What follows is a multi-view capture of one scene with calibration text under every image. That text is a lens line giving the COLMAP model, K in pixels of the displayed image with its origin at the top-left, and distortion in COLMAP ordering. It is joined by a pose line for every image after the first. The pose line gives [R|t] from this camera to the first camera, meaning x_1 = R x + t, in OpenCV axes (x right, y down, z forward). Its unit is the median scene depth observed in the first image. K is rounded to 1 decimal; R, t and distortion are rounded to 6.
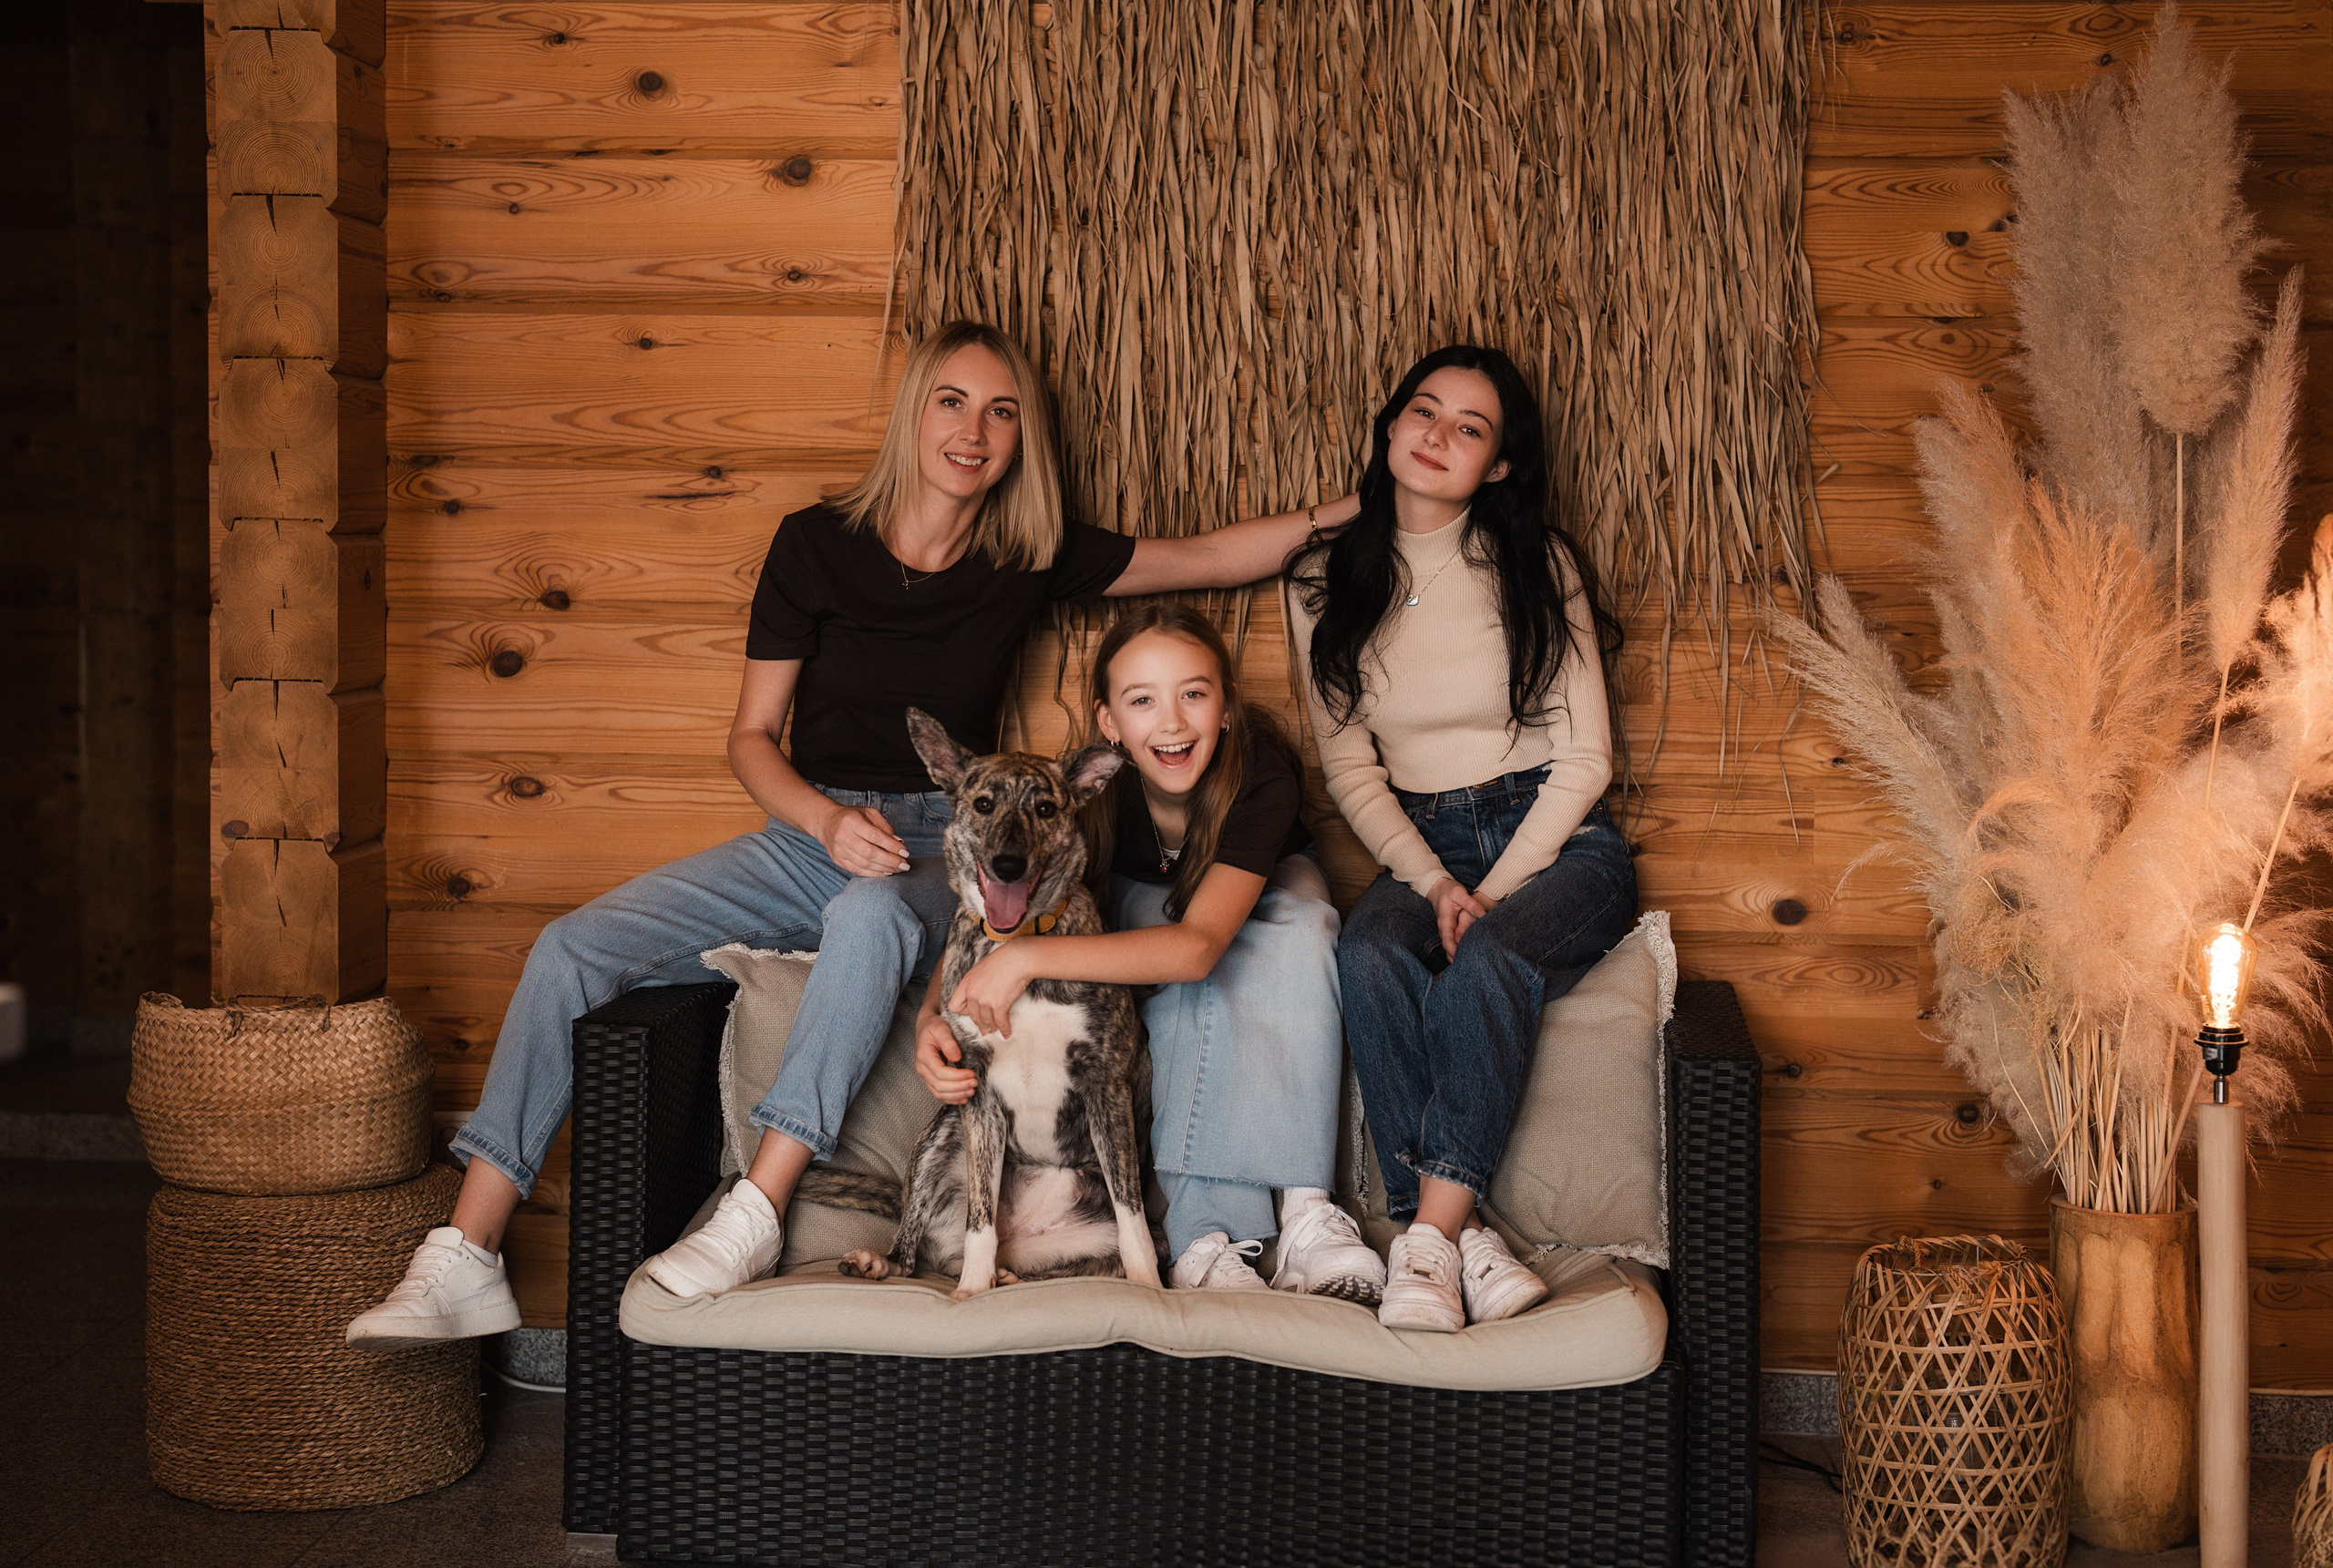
lens RADIAL K [[4263.1, 0, 1165.8], [0, 4263.1, 777.6], [0, 0, 1]] dist [-0.166488, 1.829373]
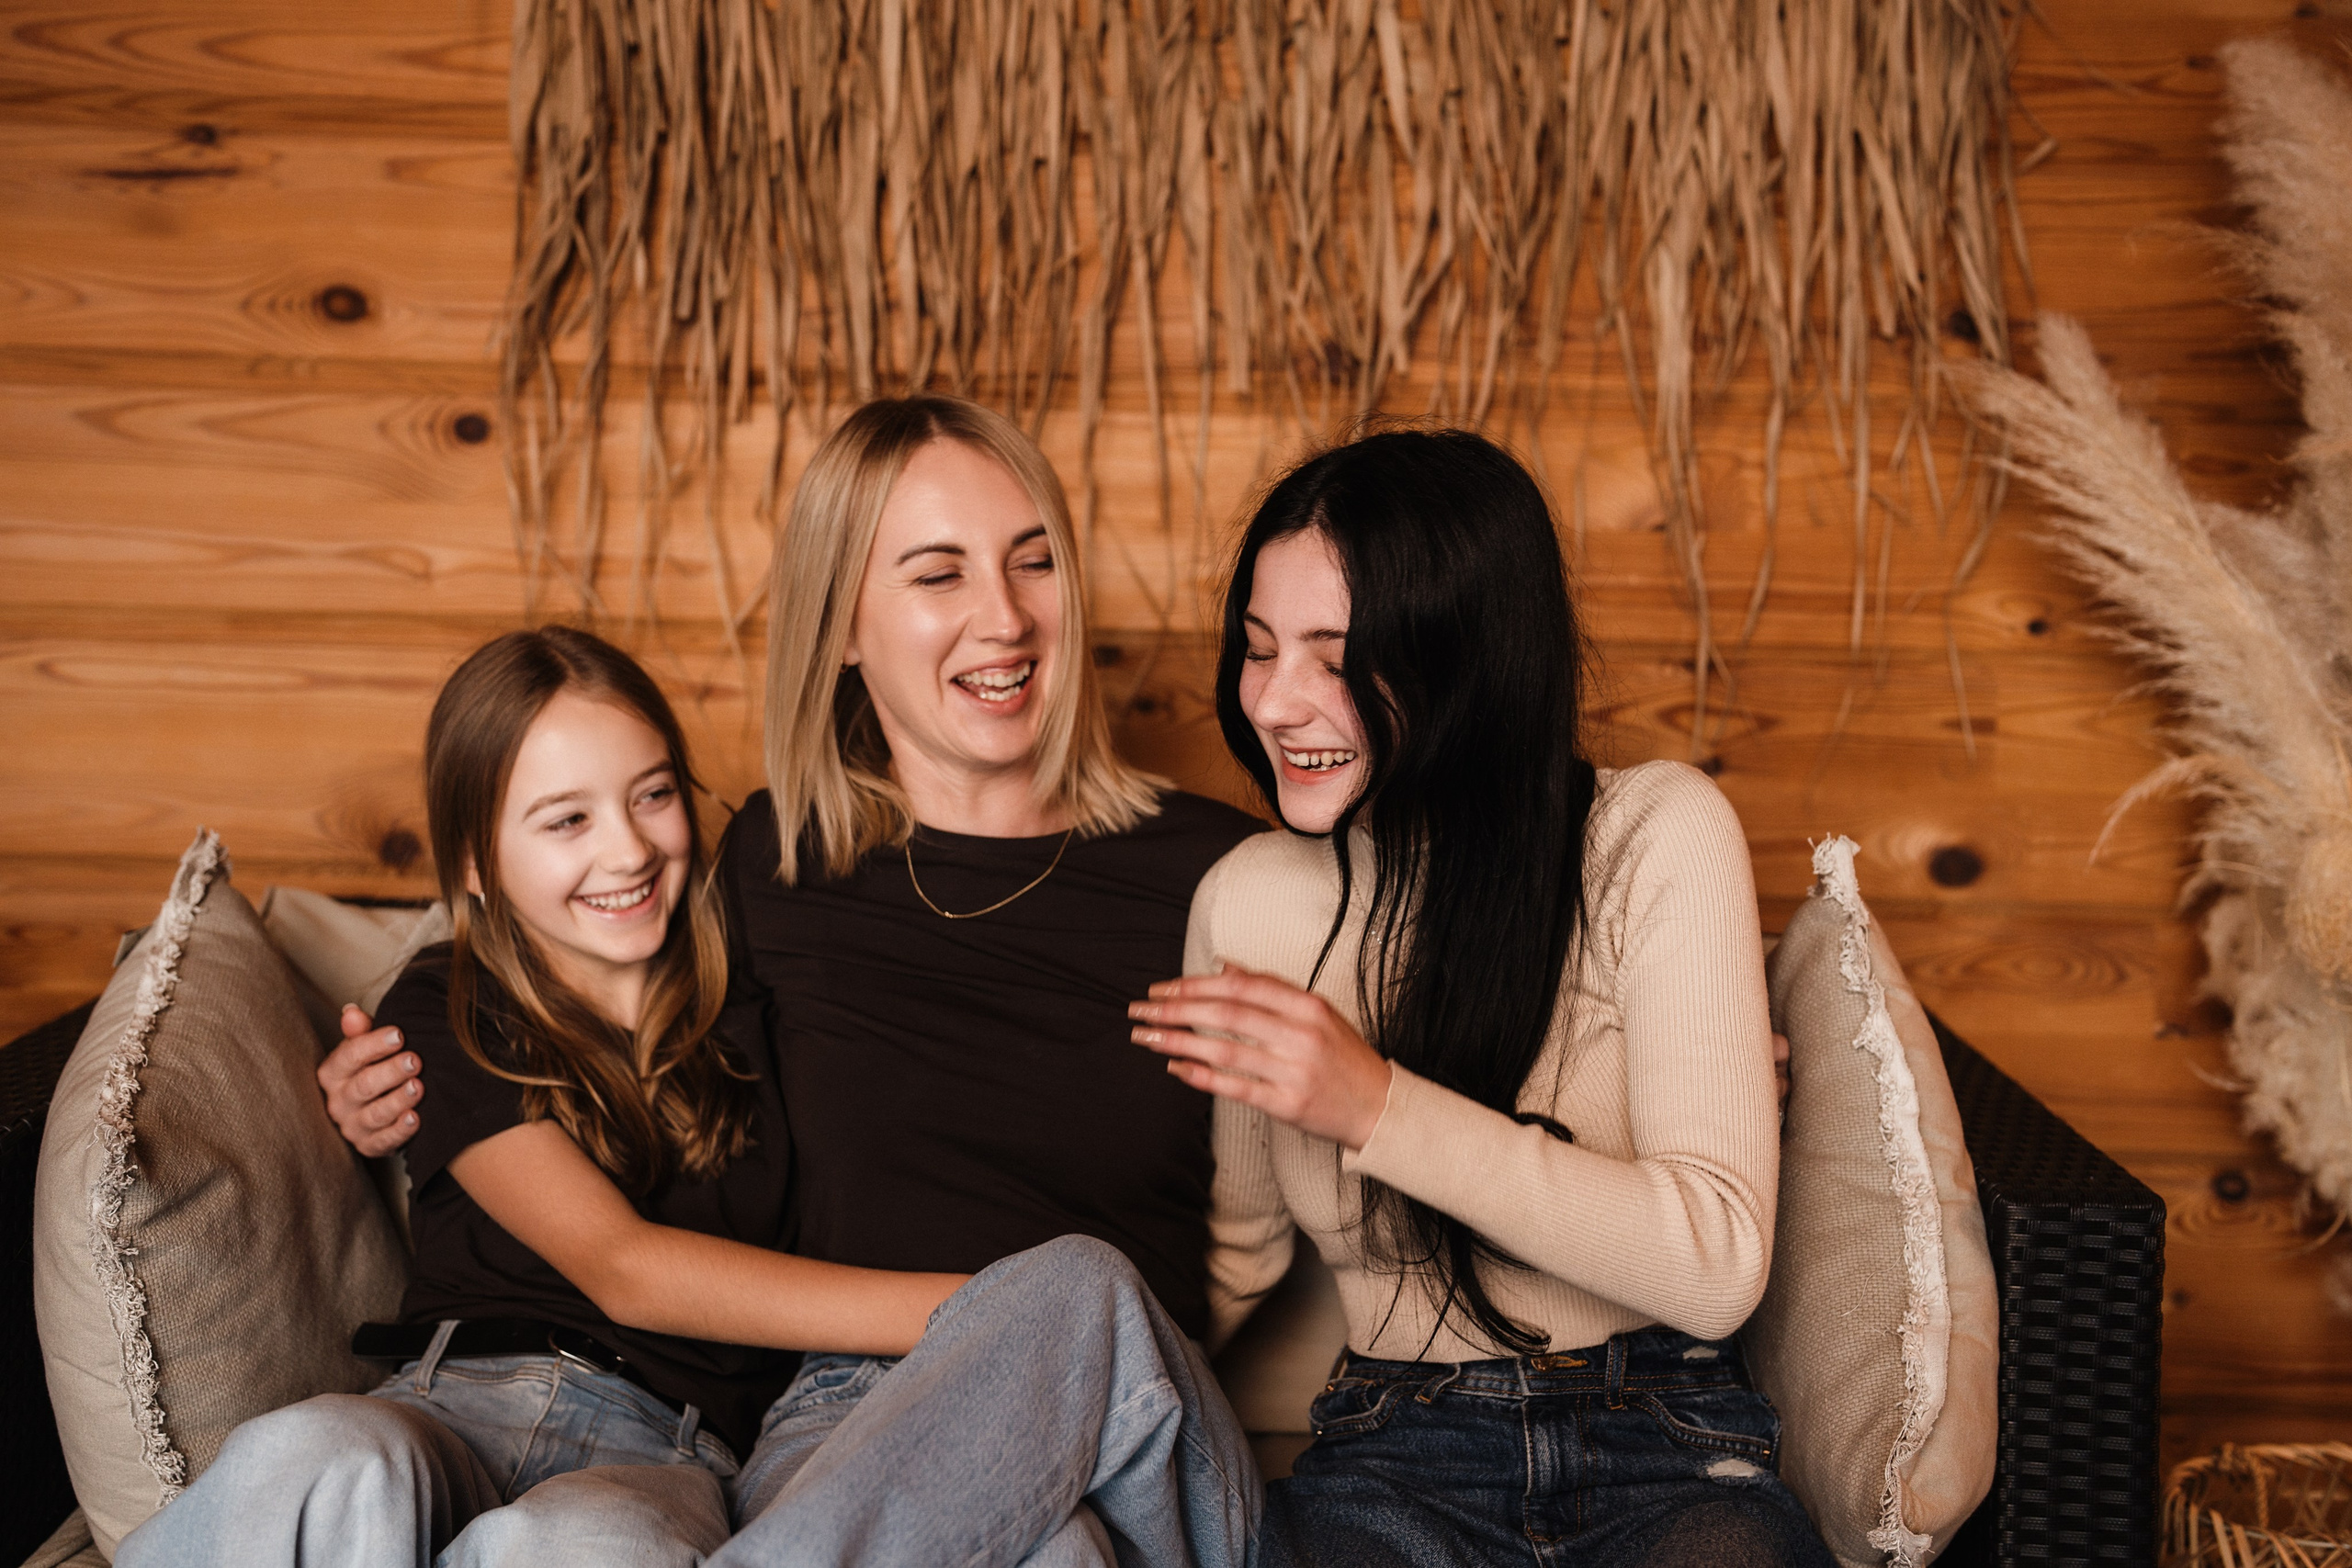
lens RADIAL K [[3150.7, 0, 1176.0], [0, 3150.7, 784.0], [0, 0, 1]] dist [-0.156219, 1.271230]
pose [[0.998706, 0.001751, 0.050828, 0.008698], [-0.003557, 0.999364, 0.035470, 0.003480], [-0.050734, -0.035605, 0.998077, 0.551295]]
